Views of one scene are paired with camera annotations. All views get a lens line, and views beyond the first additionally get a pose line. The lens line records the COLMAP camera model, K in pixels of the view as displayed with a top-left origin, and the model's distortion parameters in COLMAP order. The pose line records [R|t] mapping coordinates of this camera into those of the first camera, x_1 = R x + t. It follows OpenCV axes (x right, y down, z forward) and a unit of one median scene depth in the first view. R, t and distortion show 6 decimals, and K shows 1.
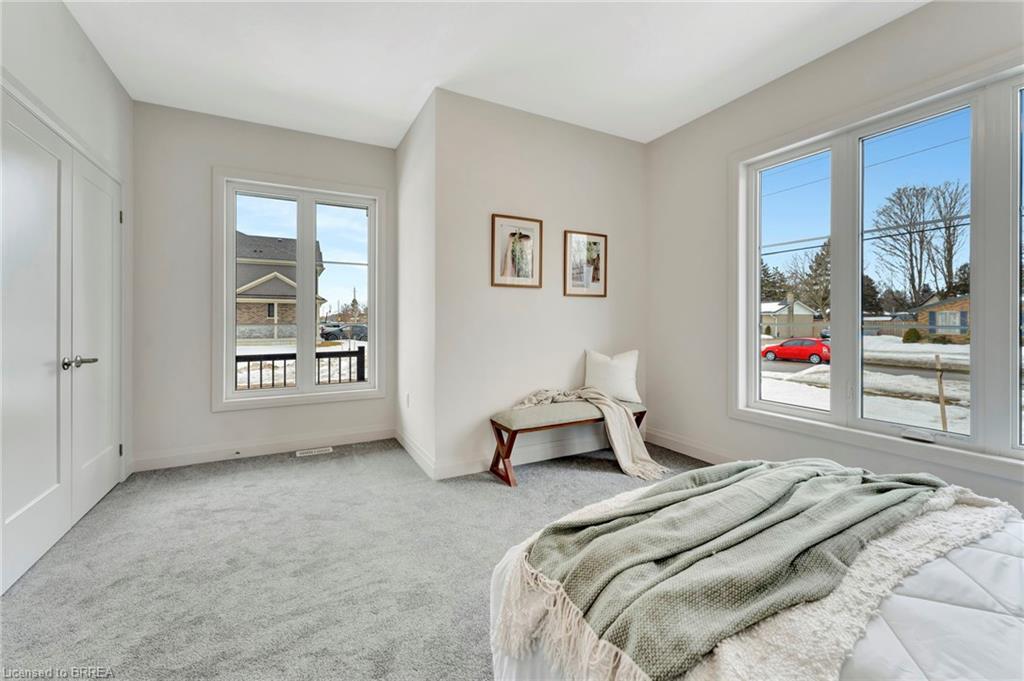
lens RADIAL K [[417.0, 0, 505.0], [0, 417.0, 321.2], [0, 0, 1]] dist [-0.002053, -0.000177]
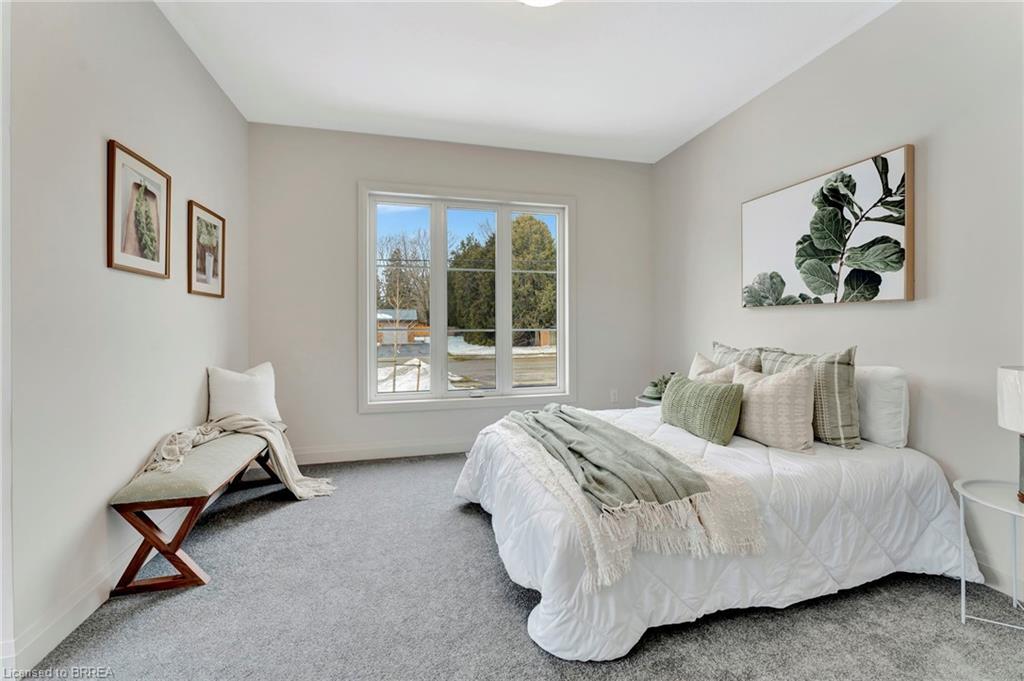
lens RADIAL K [[411.8, 0, 508.0], [0, 411.8, 326.8], [0, 0, 1]] dist [-0.001167, -0.000070]
pose [[0.238900, 0.000567, 0.971044, -0.427896], [0.002142, 0.999997, -0.001111, -0.002439], [-0.971042, 0.002346, 0.238898, 0.335053]]
